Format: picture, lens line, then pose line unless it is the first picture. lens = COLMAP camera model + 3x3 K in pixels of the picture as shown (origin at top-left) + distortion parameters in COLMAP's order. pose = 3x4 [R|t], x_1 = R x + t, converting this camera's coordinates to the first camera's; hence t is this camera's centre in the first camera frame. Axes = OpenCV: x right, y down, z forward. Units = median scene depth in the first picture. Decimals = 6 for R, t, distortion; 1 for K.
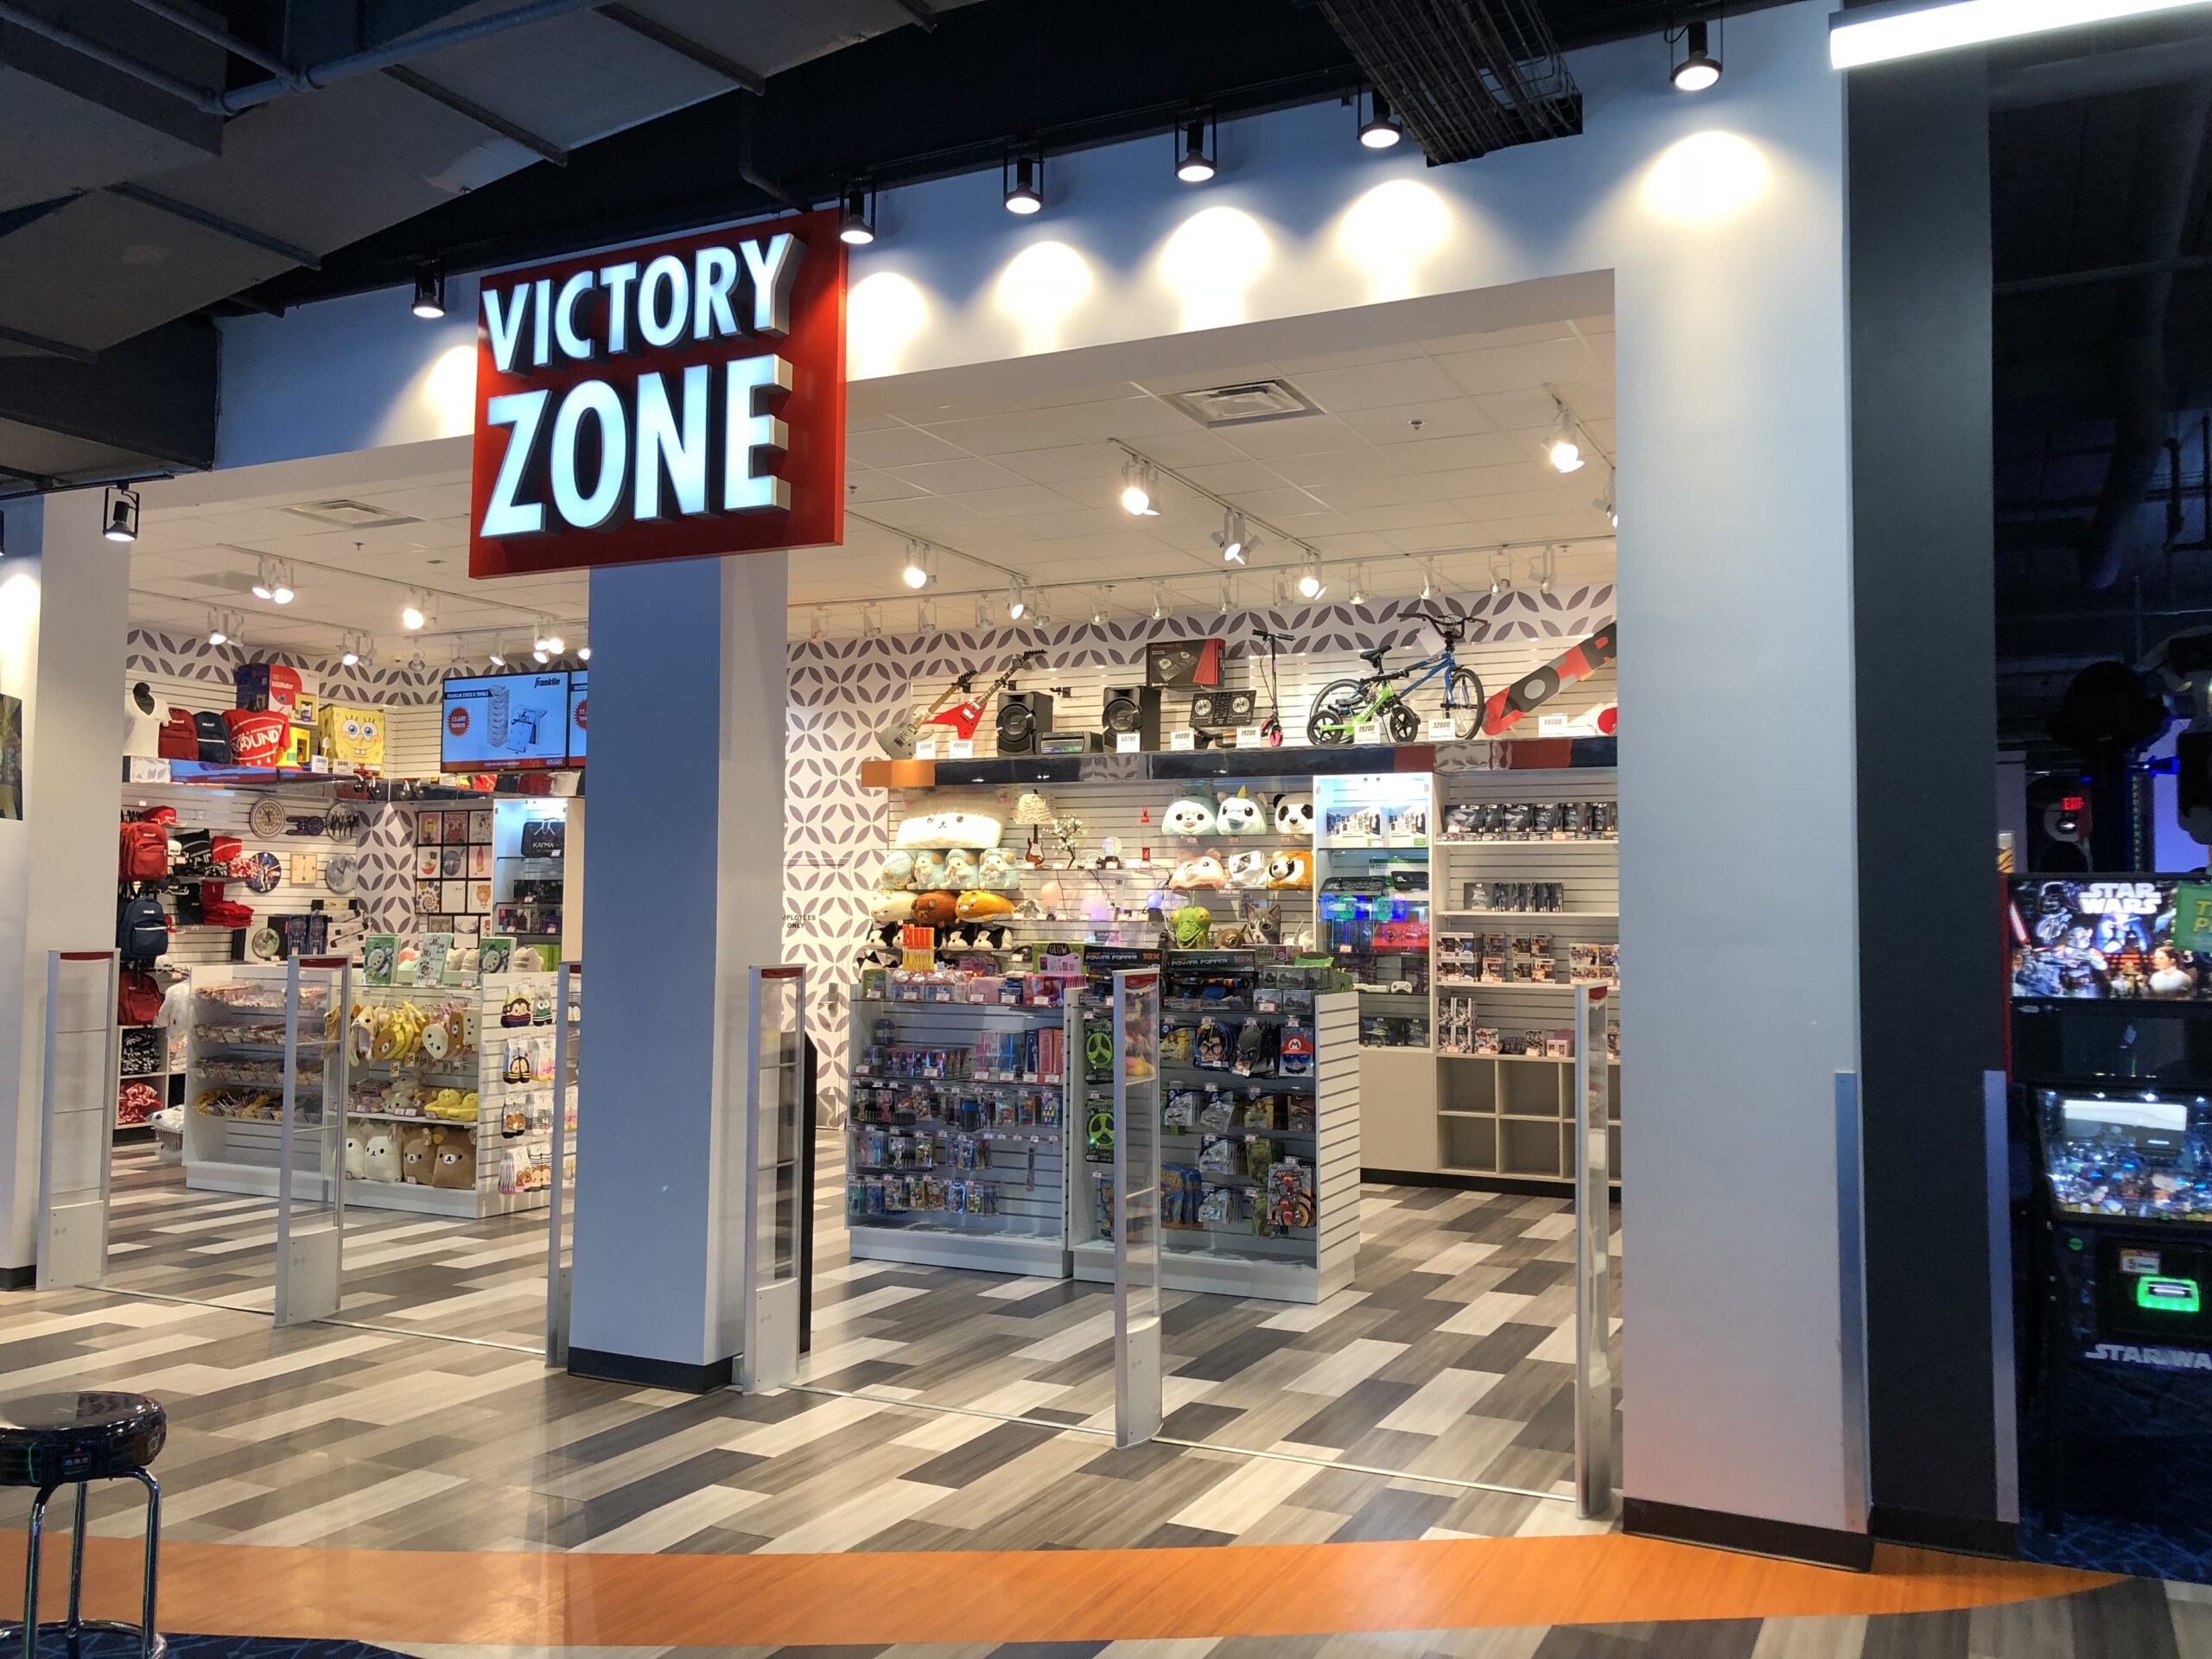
lens RADIAL K [[1801.7, 0, 1101.3], [0, 1801.7, 815.6], [0, 0, 1]] dist [0.108300, -0.226877]
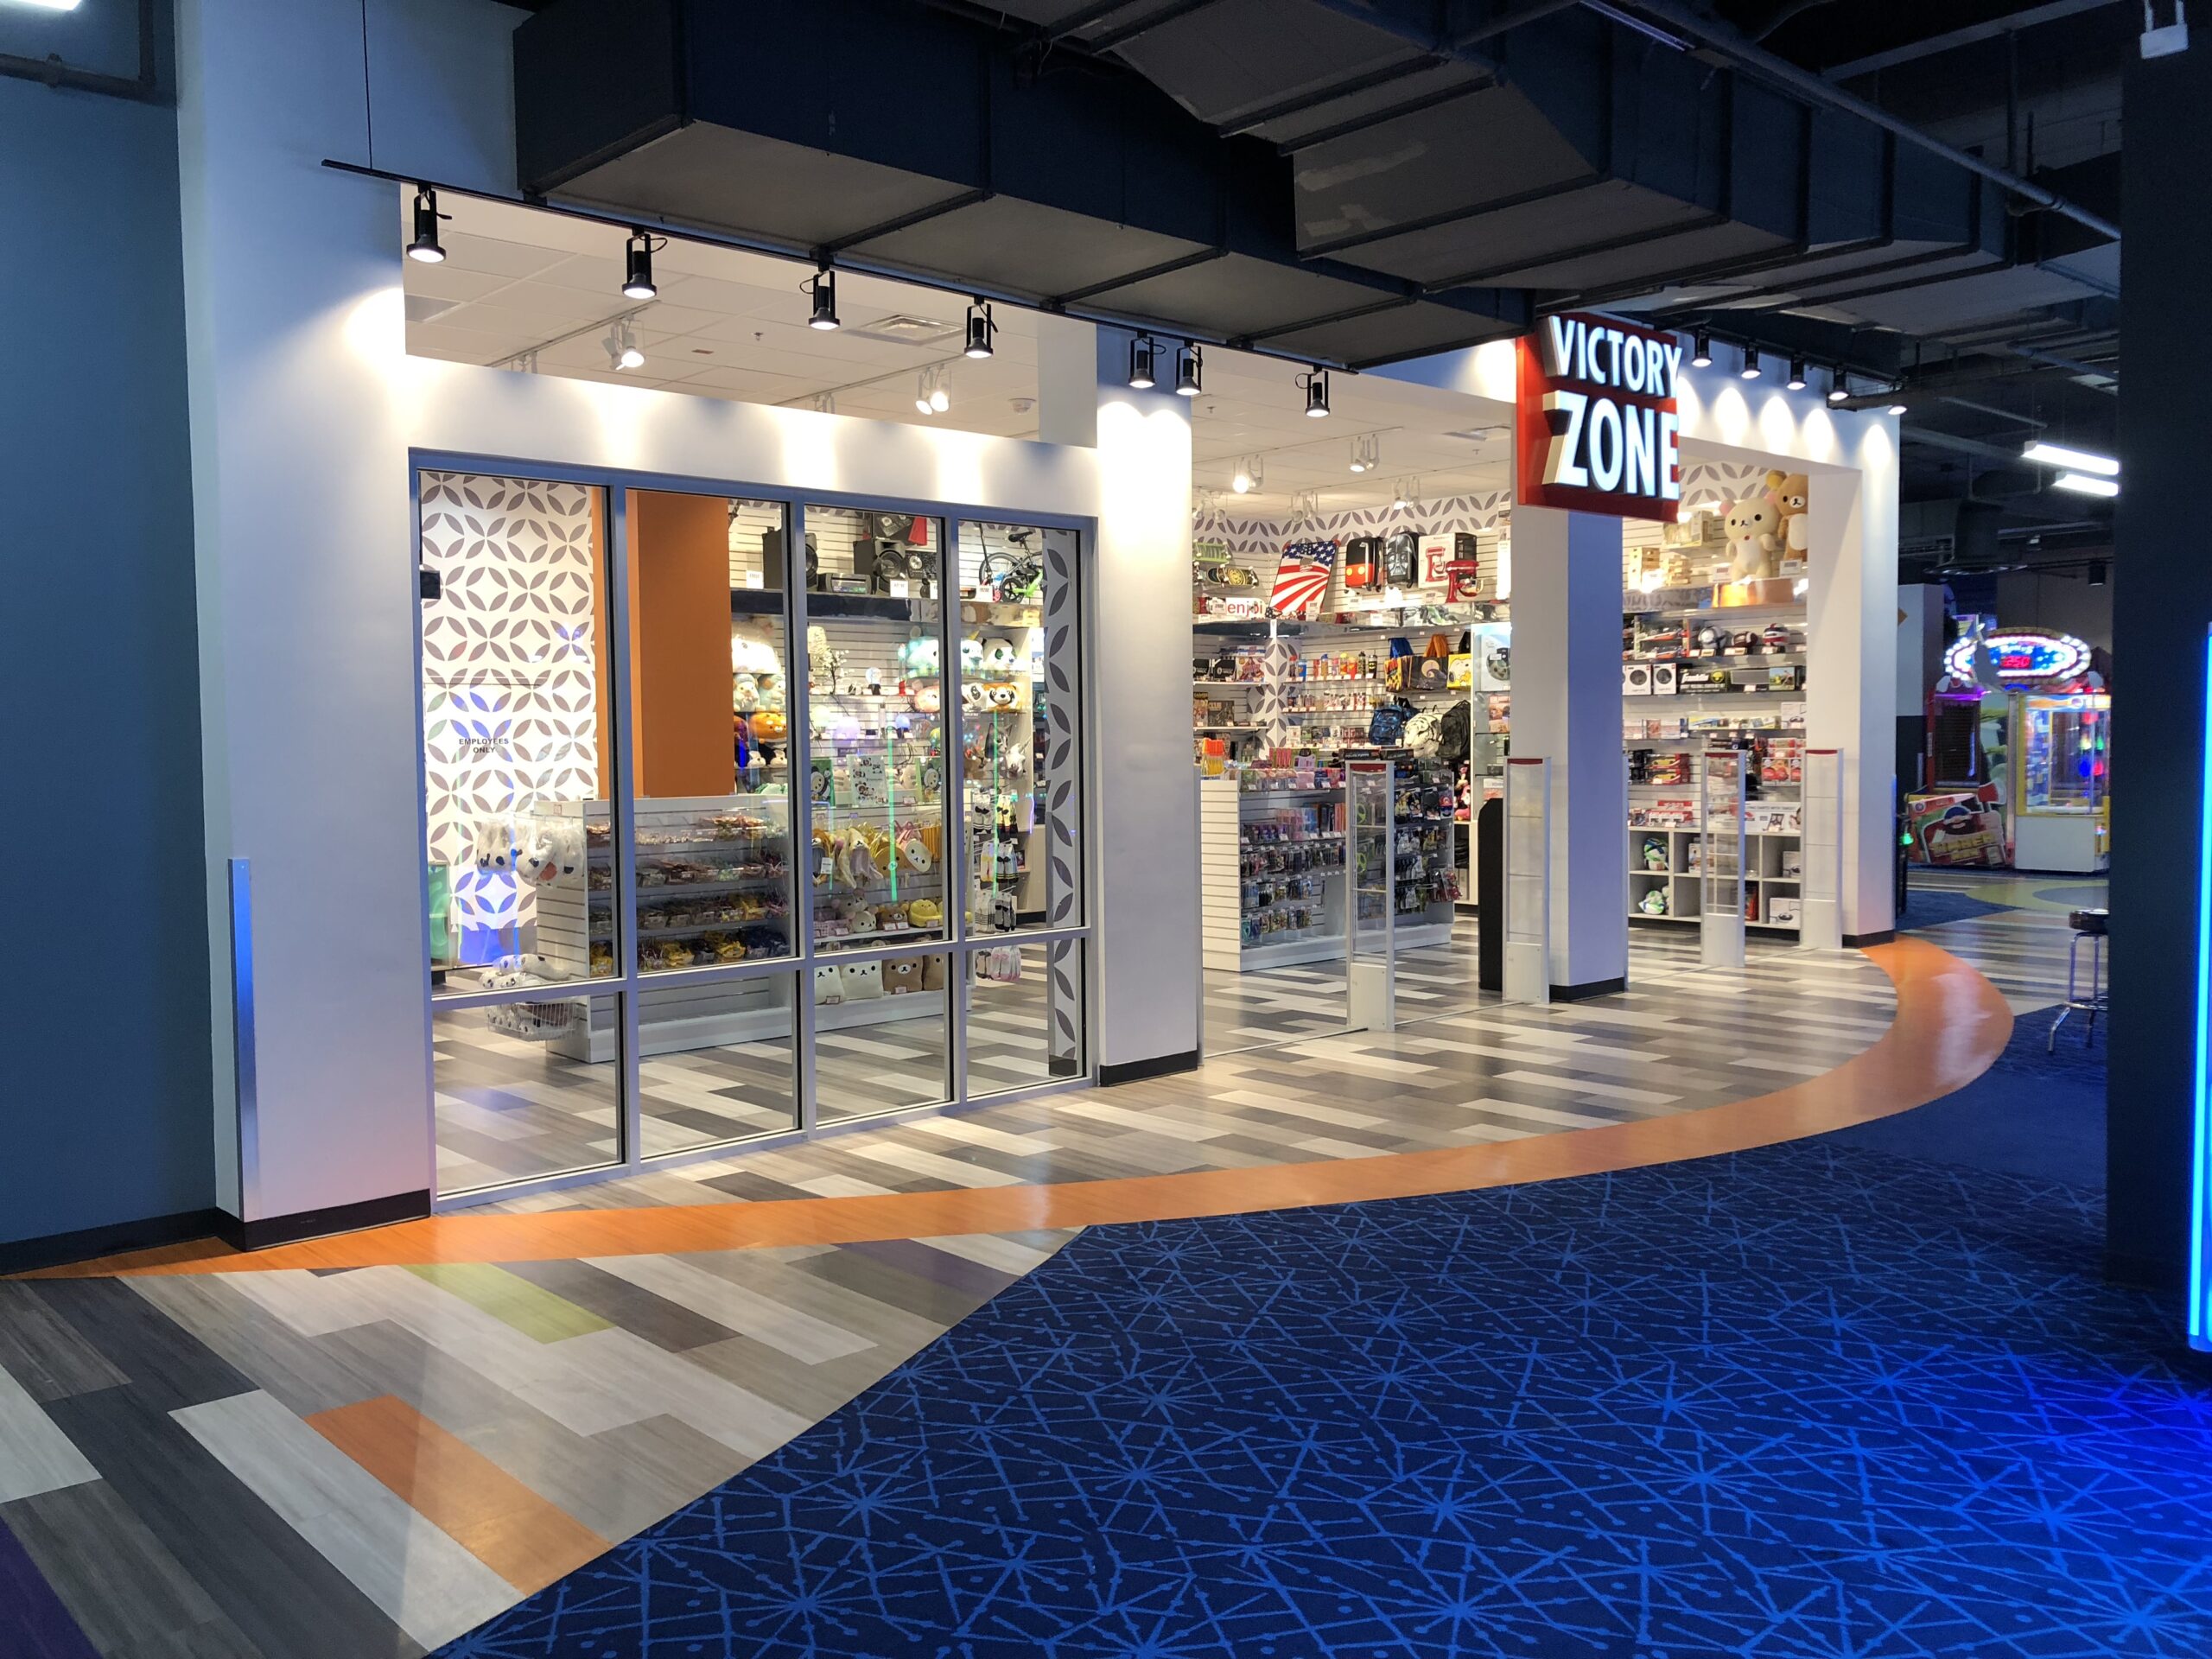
lens RADIAL K [[1811.2, 0, 1121.4], [0, 1811.2, 840.9], [0, 0, 1]] dist [0.134203, -0.408632]
pose [[0.360274, -0.065292, 0.930559, -1.517272], [-0.038283, 0.995672, 0.084682, 0.025844], [-0.932061, -0.066133, 0.356215, 0.603871]]
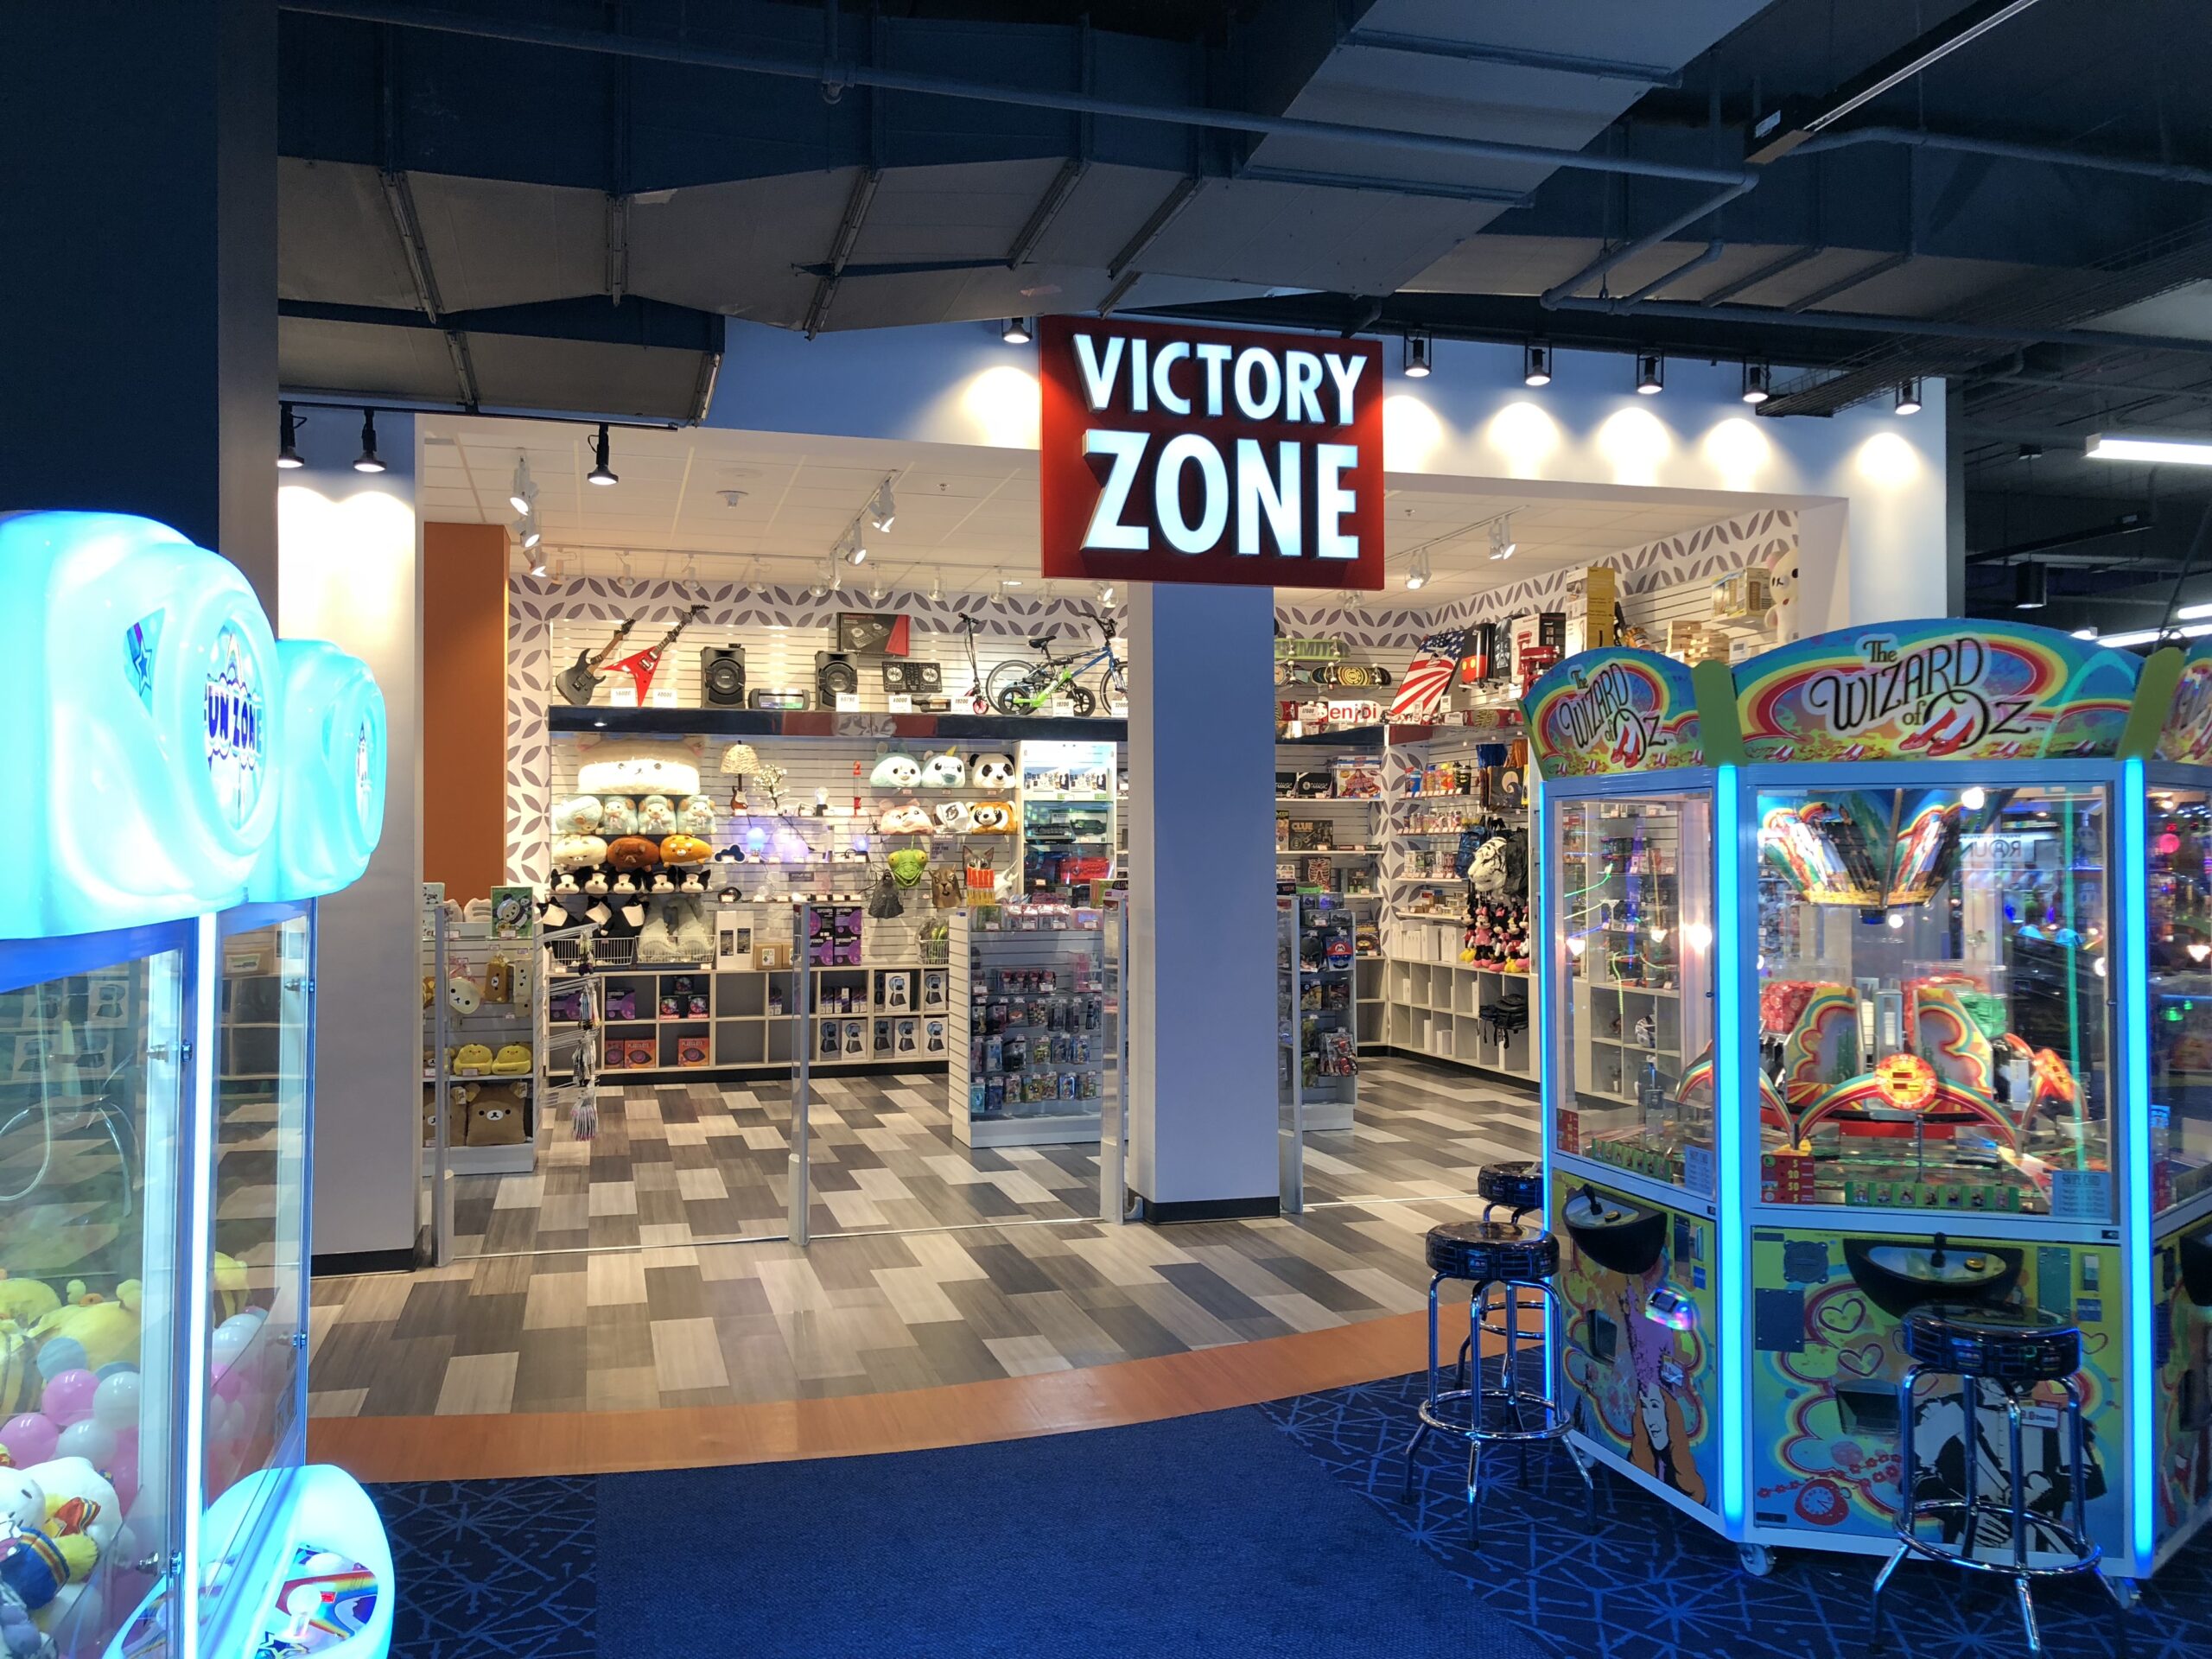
lens RADIAL K [[1811.2, 0, 1121.4], [0, 1811.2, 840.9], [0, 0, 1]] dist [0.134203, -0.408632]
pose [[0.738986, -0.004560, 0.673705, -0.882064], [-0.029275, 0.998815, 0.038872, -0.005513], [-0.673084, -0.048448, 0.737977, 0.073564]]
